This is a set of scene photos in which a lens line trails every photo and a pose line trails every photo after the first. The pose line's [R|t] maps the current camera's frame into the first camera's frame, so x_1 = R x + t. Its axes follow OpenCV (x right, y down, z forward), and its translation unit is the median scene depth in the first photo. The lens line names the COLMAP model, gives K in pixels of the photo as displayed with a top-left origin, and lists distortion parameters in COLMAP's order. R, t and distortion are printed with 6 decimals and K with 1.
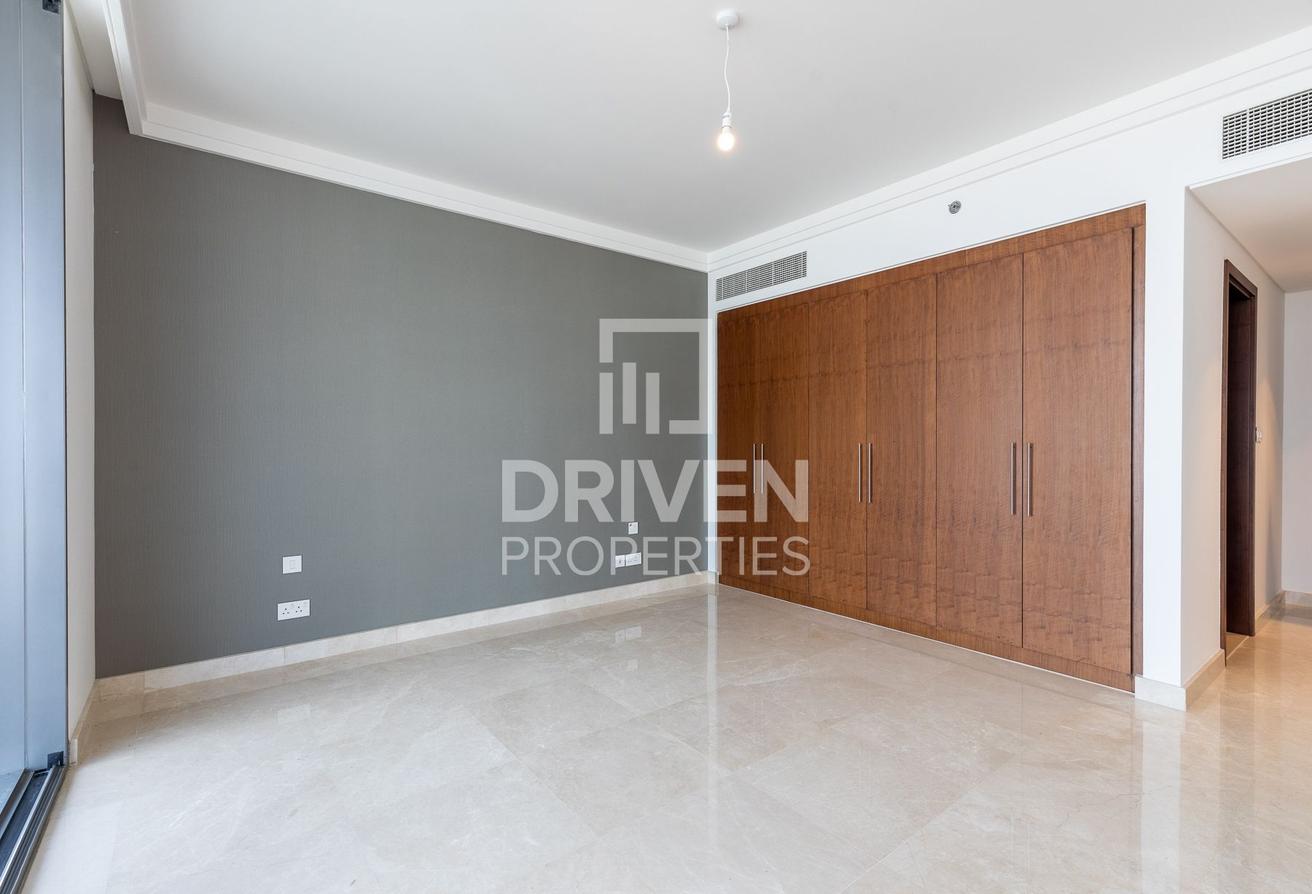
lens RADIAL K [[595.3, 0, 651.5], [0, 595.3, 455.0], [0, 0, 1]] dist [0.001284, 0.000232]
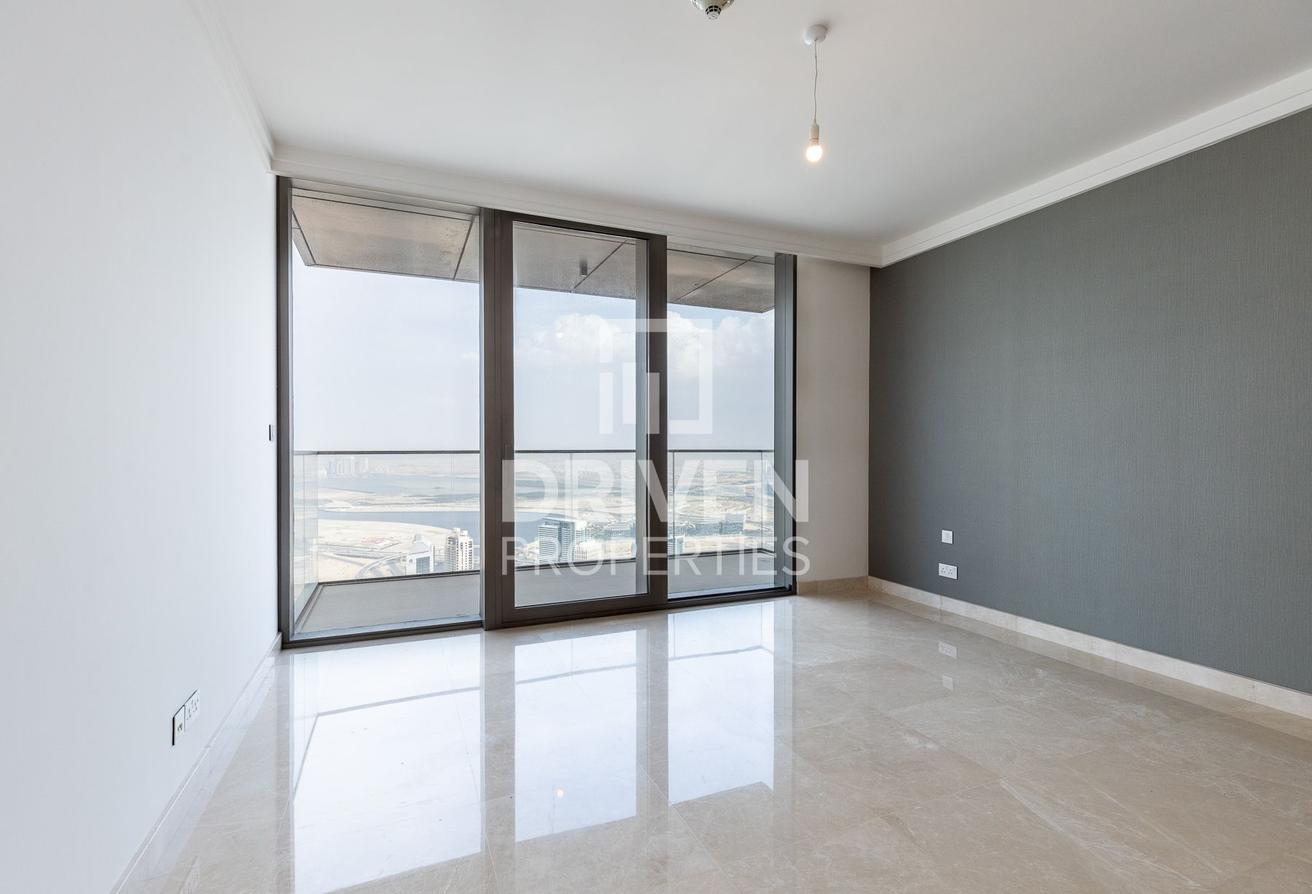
lens RADIAL K [[595.3, 0, 651.5], [0, 595.3, 455.0], [0, 0, 1]] dist [0.001284, 0.000232]
pose [[-0.250389, 0.012728, -0.968062, 0.835234], [-0.017209, 0.999697, 0.017596, -0.008361], [0.967992, 0.021066, -0.250094, 0.684614]]
